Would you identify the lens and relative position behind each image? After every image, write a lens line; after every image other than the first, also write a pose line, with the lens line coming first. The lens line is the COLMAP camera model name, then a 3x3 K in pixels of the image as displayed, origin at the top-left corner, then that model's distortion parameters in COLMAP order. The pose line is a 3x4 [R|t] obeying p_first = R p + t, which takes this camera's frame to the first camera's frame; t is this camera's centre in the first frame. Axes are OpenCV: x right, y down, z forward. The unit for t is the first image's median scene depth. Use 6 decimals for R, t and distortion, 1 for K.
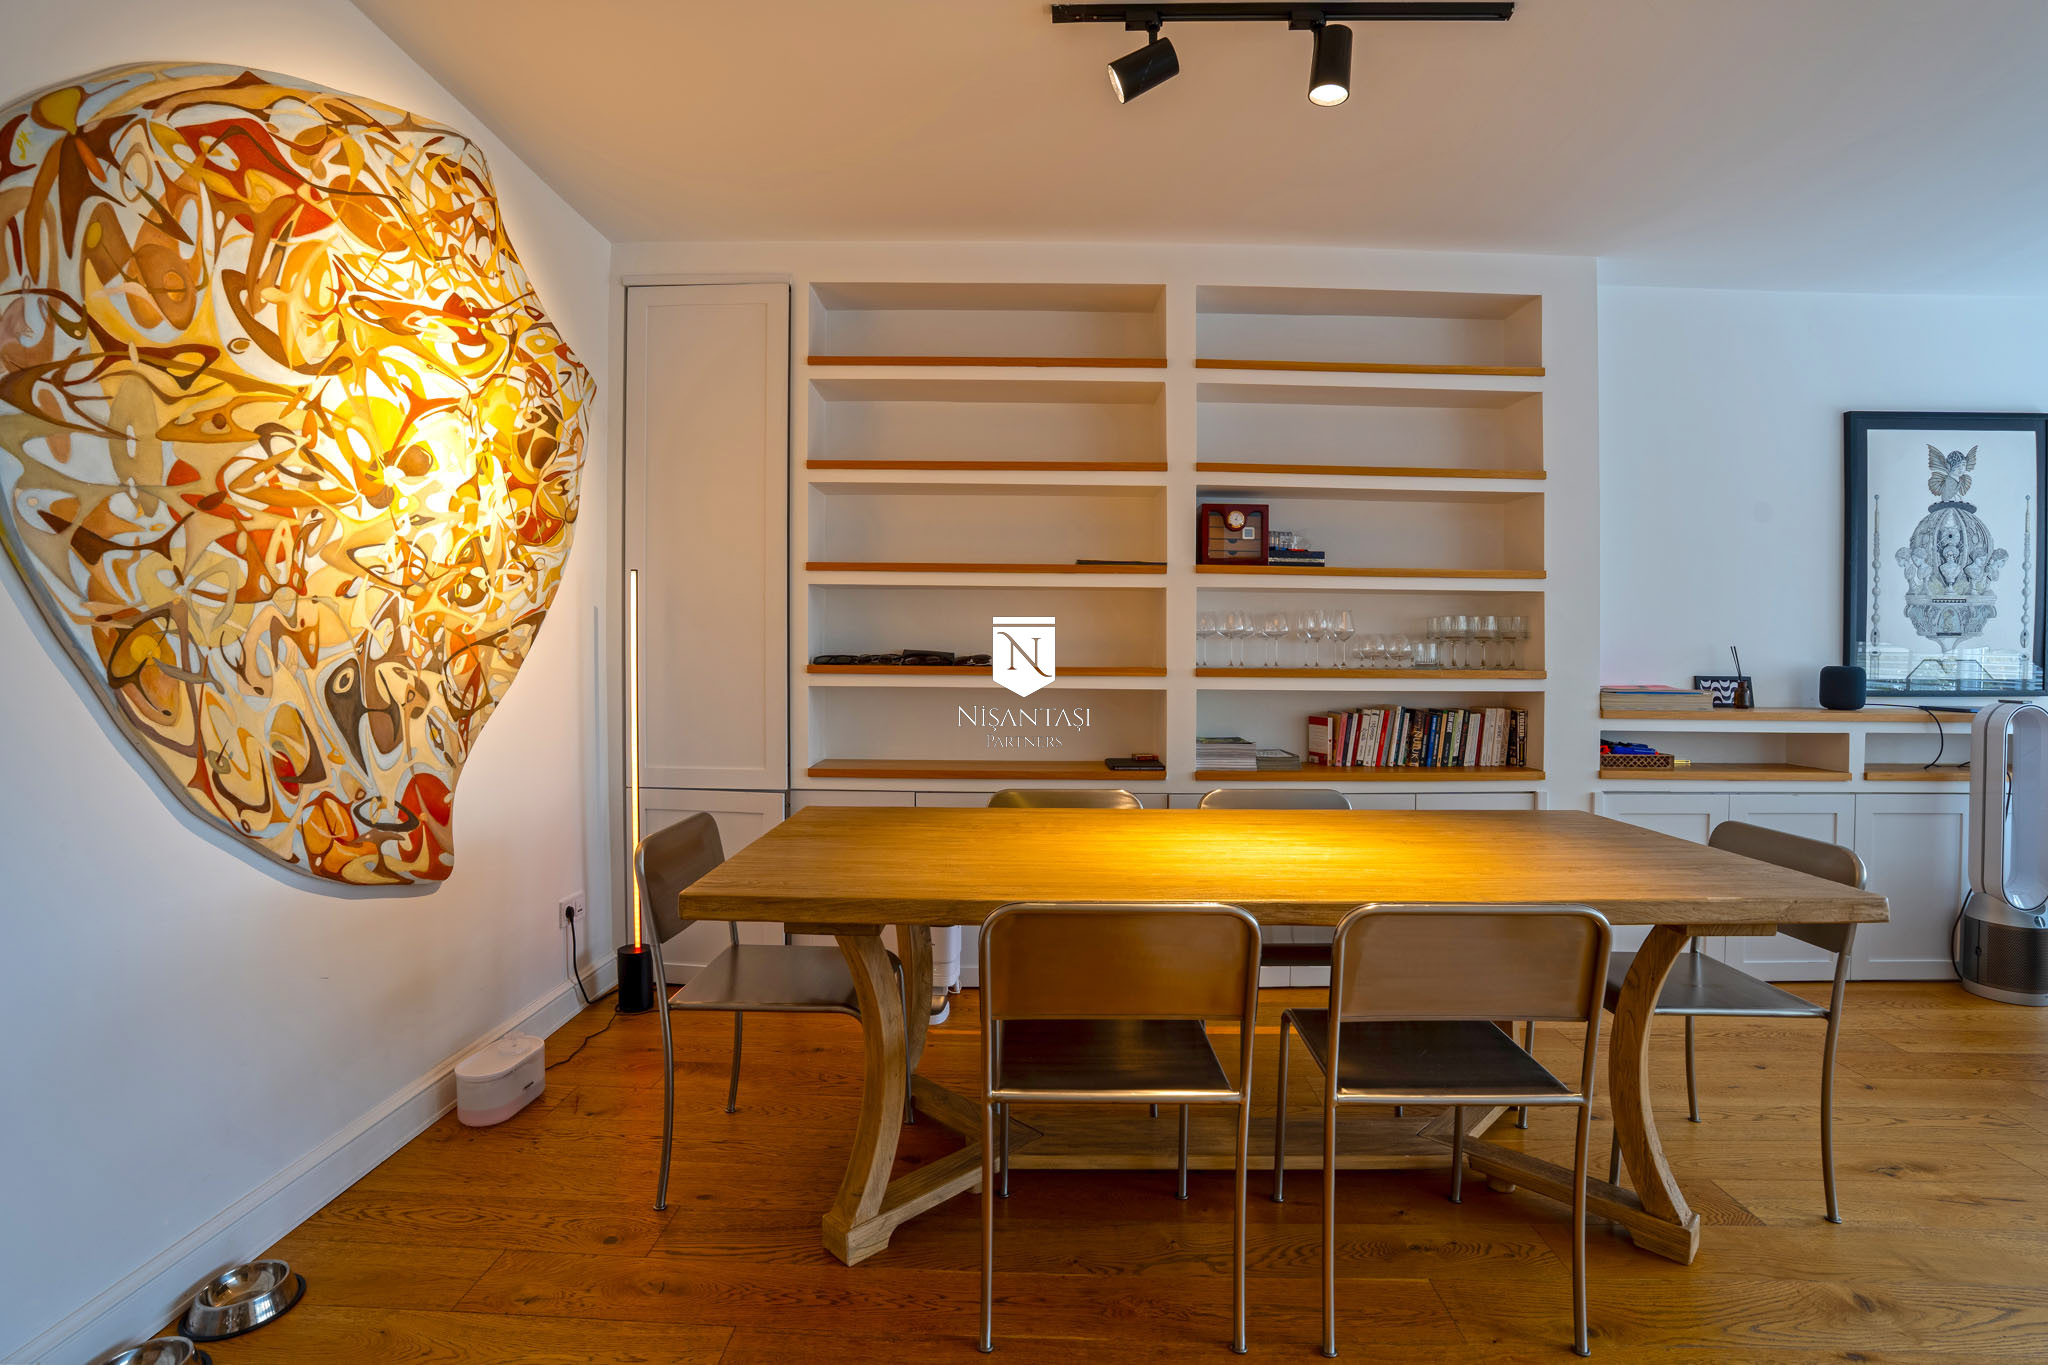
lens RADIAL K [[951.6, 0, 1040.5], [0, 951.6, 648.4], [0, 0, 1]] dist [-0.067858, 0.023780]
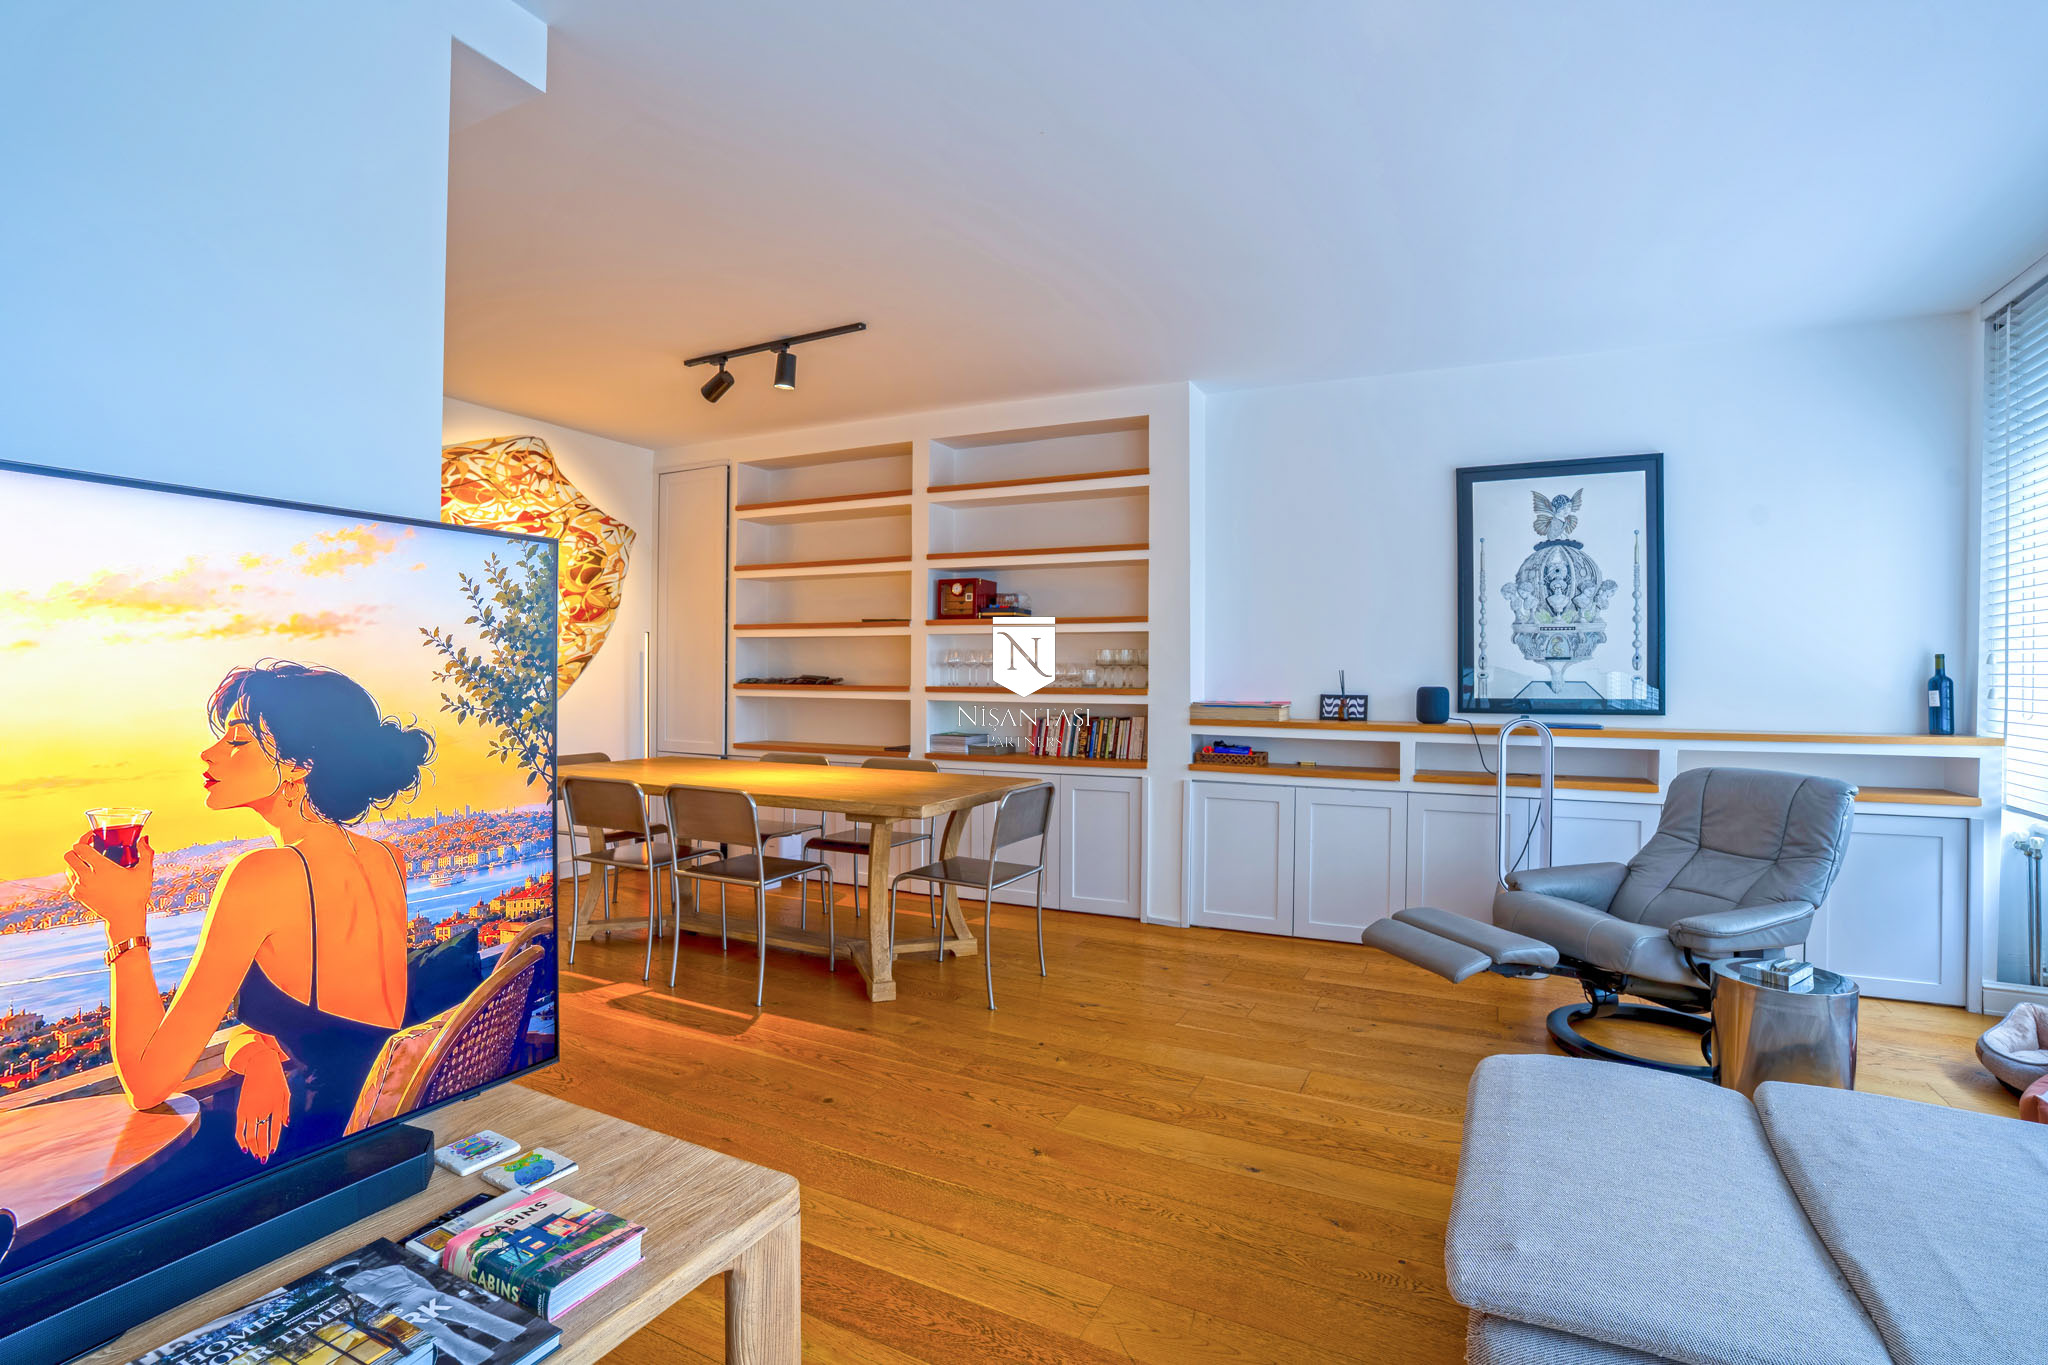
lens RADIAL K [[951.6, 0, 1030.0], [0, 951.6, 657.6], [0, 0, 1]] dist [-0.067858, 0.023780]
pose [[0.903043, -0.010192, -0.429429, 1.347892], [0.000762, 0.999755, -0.022125, 0.011518], [0.429549, 0.019653, 0.902830, -0.457399]]
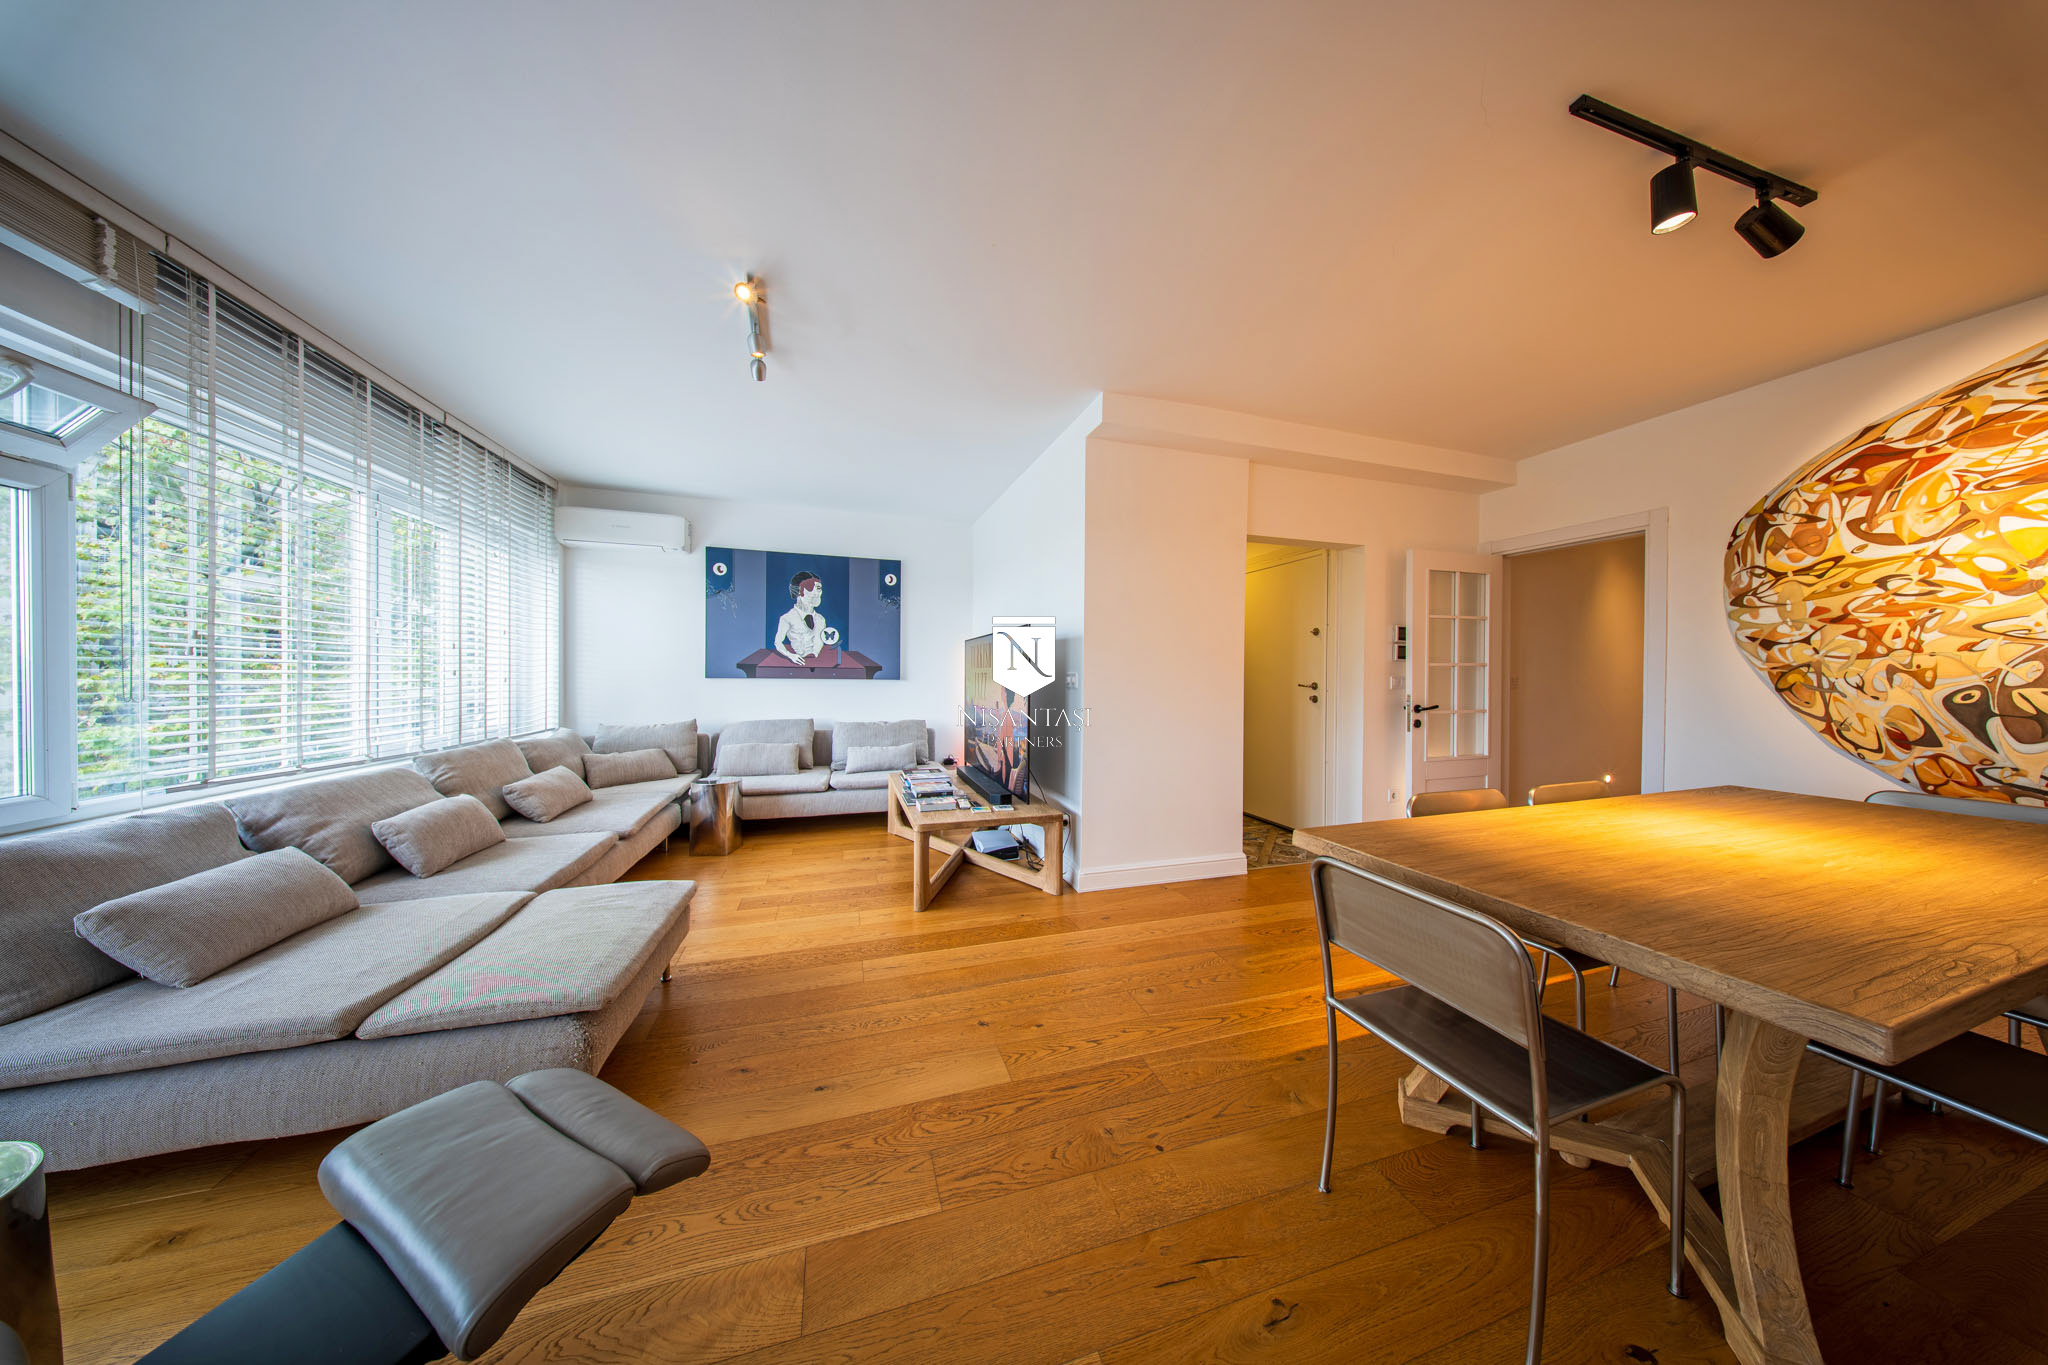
lens RADIAL K [[602.7, 0, 1032.1], [0, 602.7, 686.4], [0, 0, 1]] dist [-0.001082, -0.000852]
pose [[-0.947199, -0.012961, -0.320385, 1.135754], [-0.018238, 0.999743, 0.013476, 0.026259], [0.320128, 0.018608, -0.947192, 1.254818]]
